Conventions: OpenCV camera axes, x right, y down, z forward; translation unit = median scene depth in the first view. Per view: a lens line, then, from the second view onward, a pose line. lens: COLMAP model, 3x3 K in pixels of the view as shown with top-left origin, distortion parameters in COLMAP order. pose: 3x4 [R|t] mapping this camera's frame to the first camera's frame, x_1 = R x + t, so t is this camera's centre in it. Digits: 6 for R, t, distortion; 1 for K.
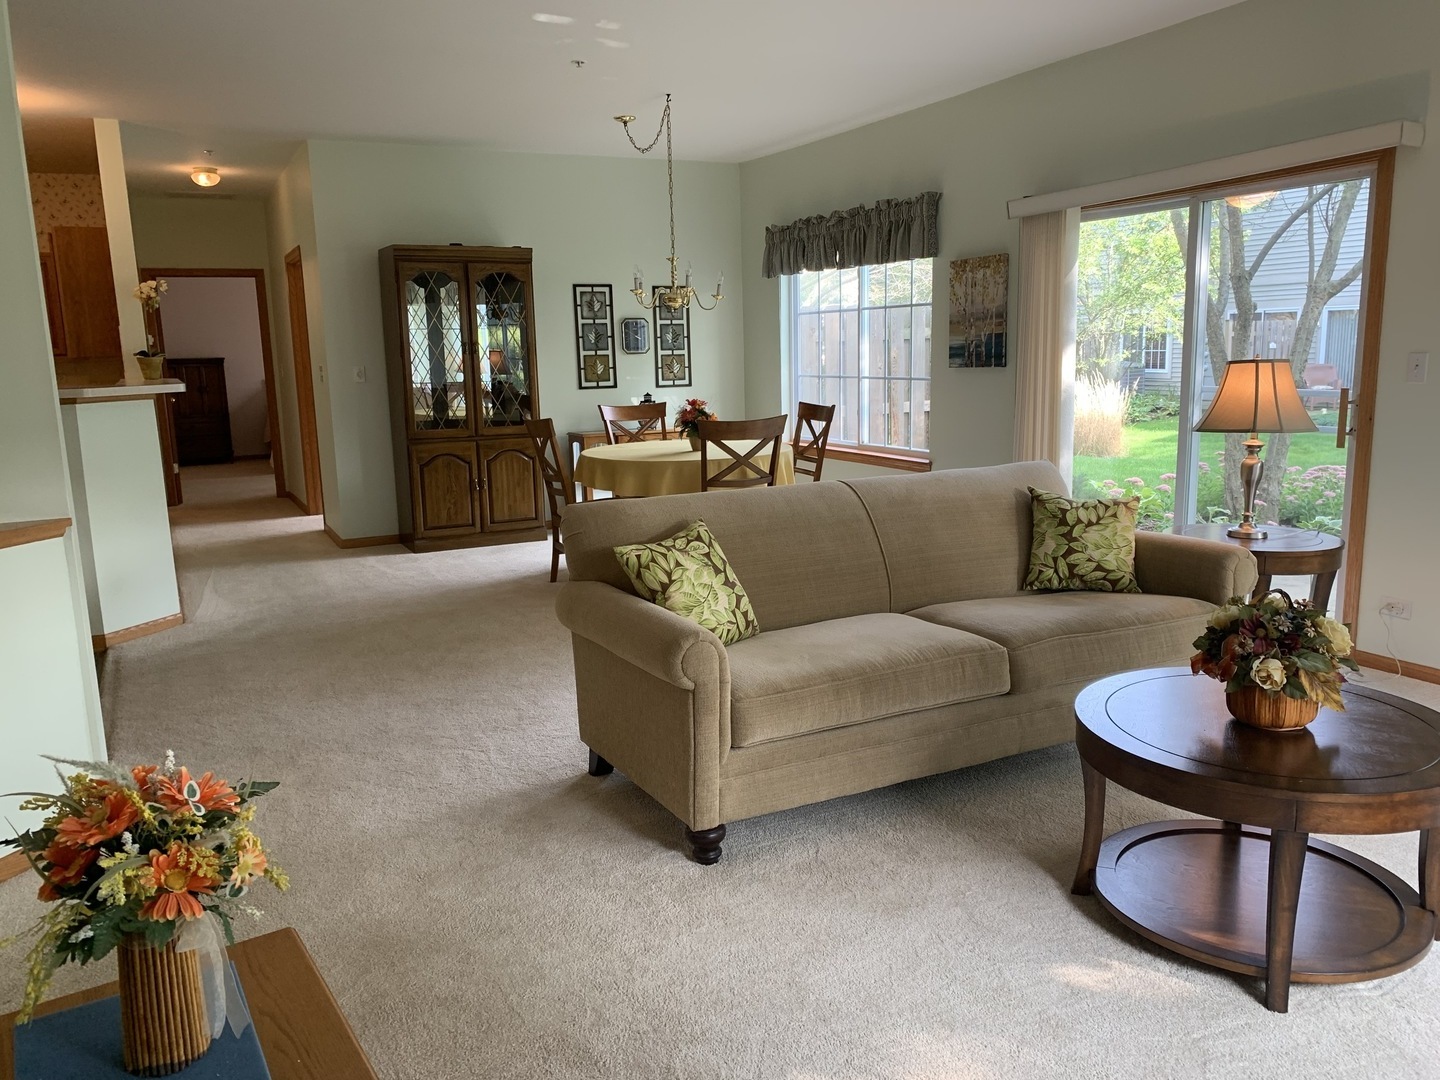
lens RADIAL K [[1106.6, 0, 737.5], [0, 1106.6, 562.7], [0, 0, 1]] dist [0.055612, -0.064931]
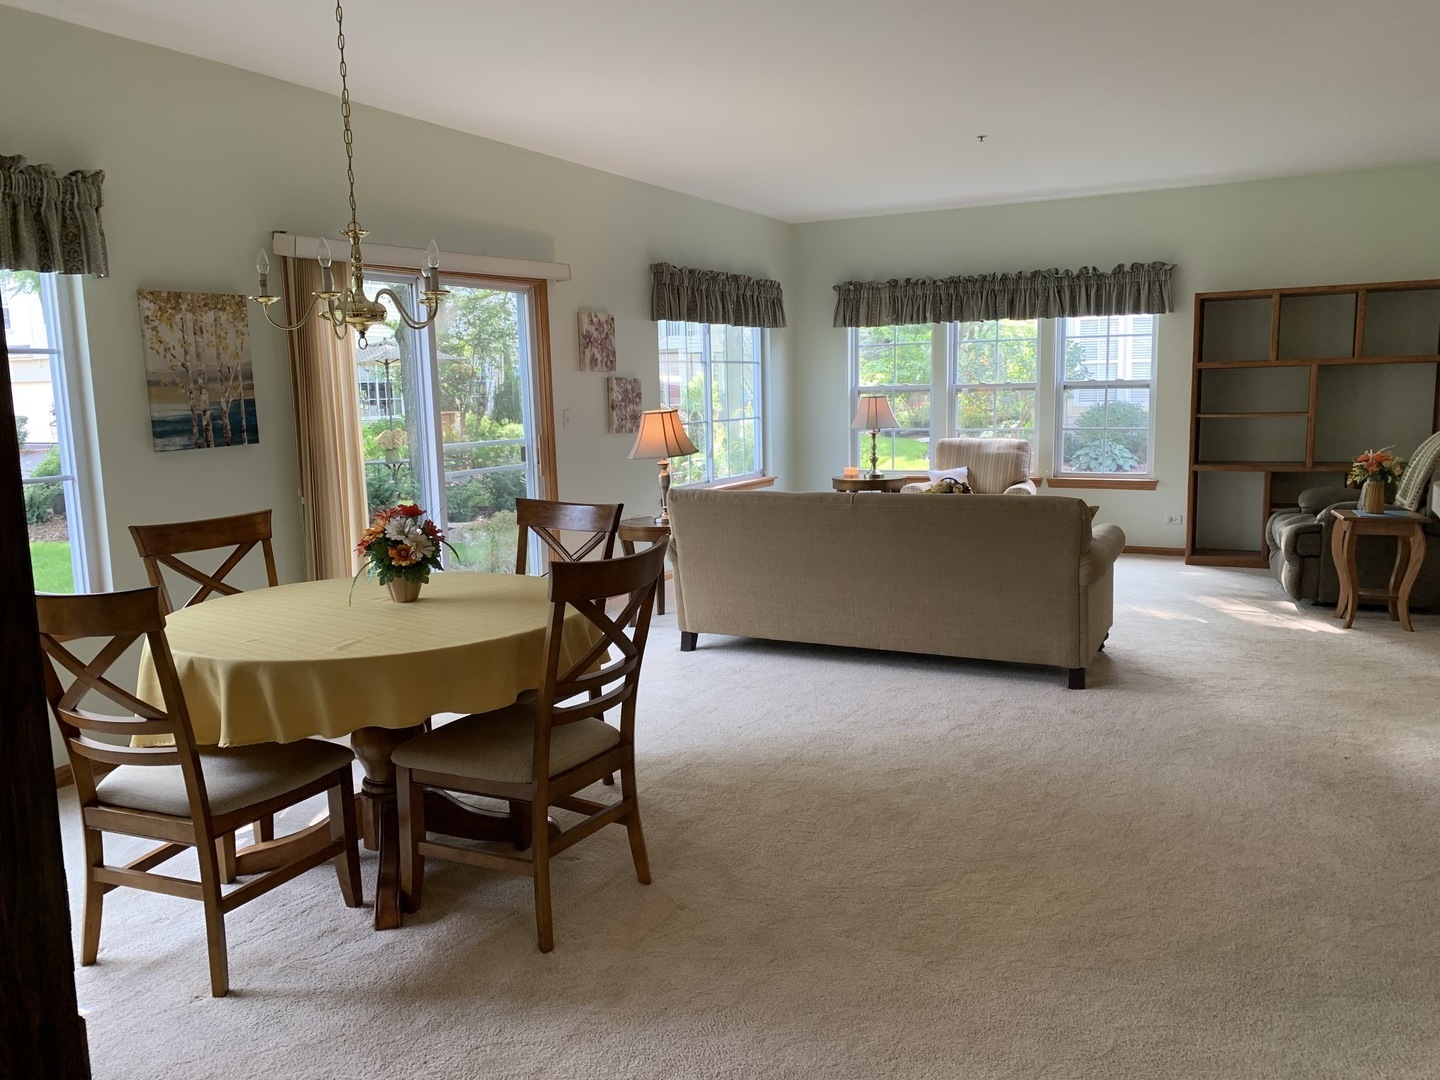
lens RADIAL K [[1106.6, 0, 721.8], [0, 1106.6, 550.8], [0, 0, 1]] dist [0.055612, -0.064931]
pose [[-0.569187, -0.084578, 0.817846, -0.471754], [0.198851, 0.951006, 0.236741, -0.185164], [-0.797799, 0.297380, -0.524482, 0.967373]]
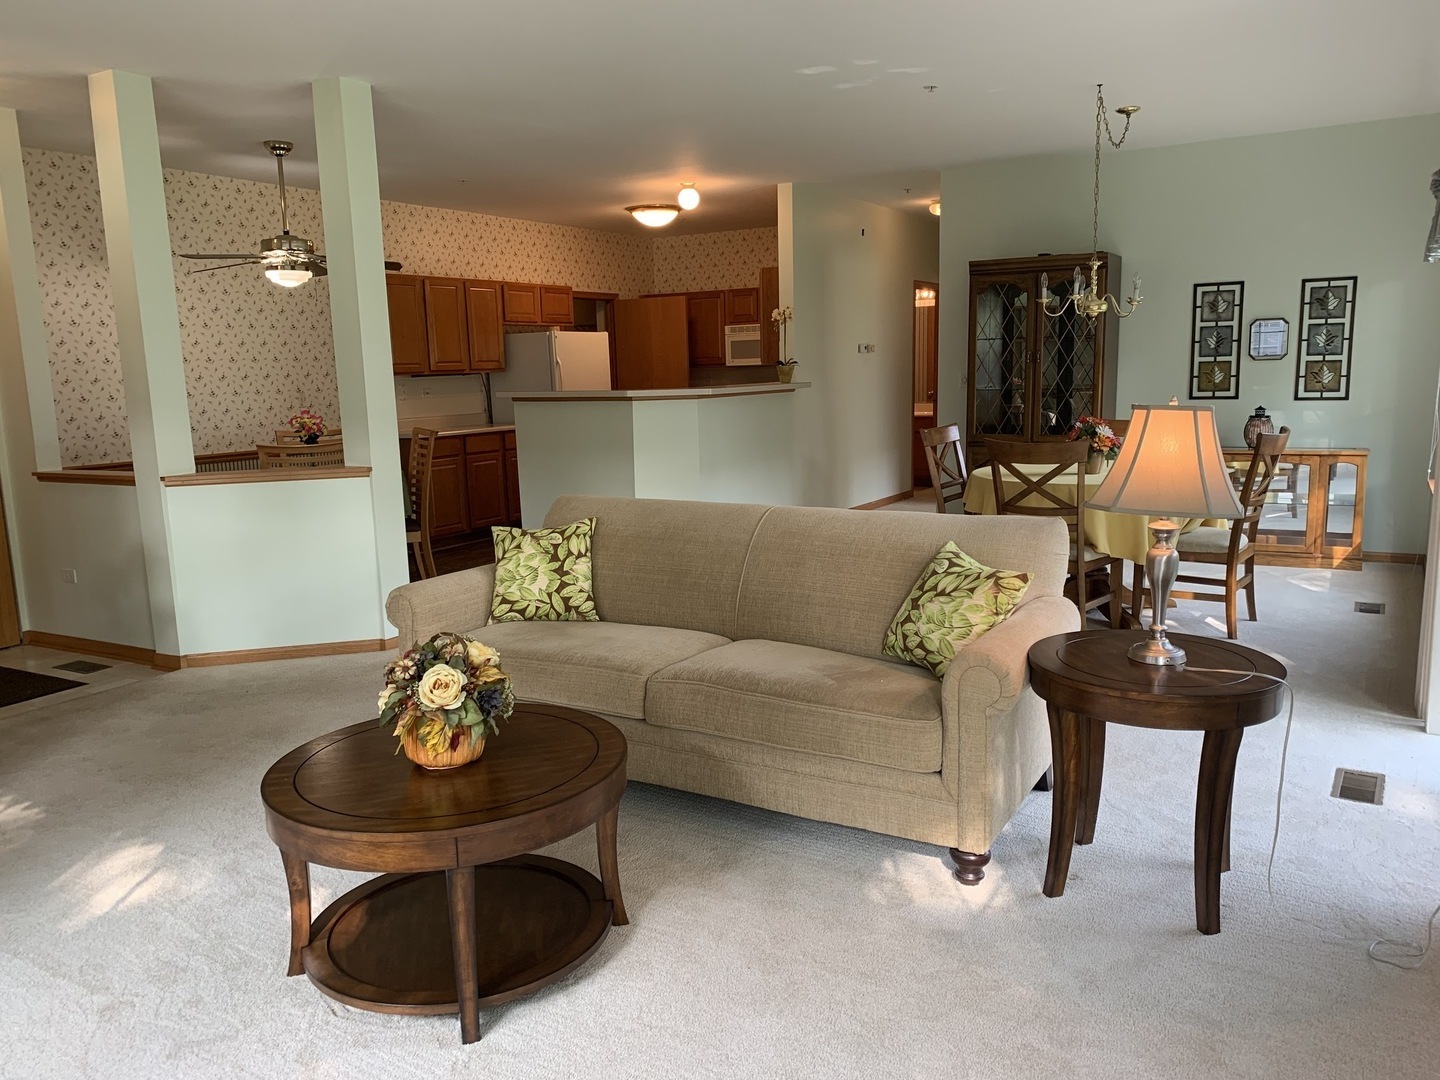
lens RADIAL K [[1106.6, 0, 724.0], [0, 1106.6, 570.5], [0, 0, 1]] dist [0.055612, -0.064931]
pose [[0.532784, 0.168422, -0.829322, 0.482880], [-0.153540, 0.982969, 0.100986, -0.058240], [0.832206, 0.073531, 0.549570, 0.213680]]
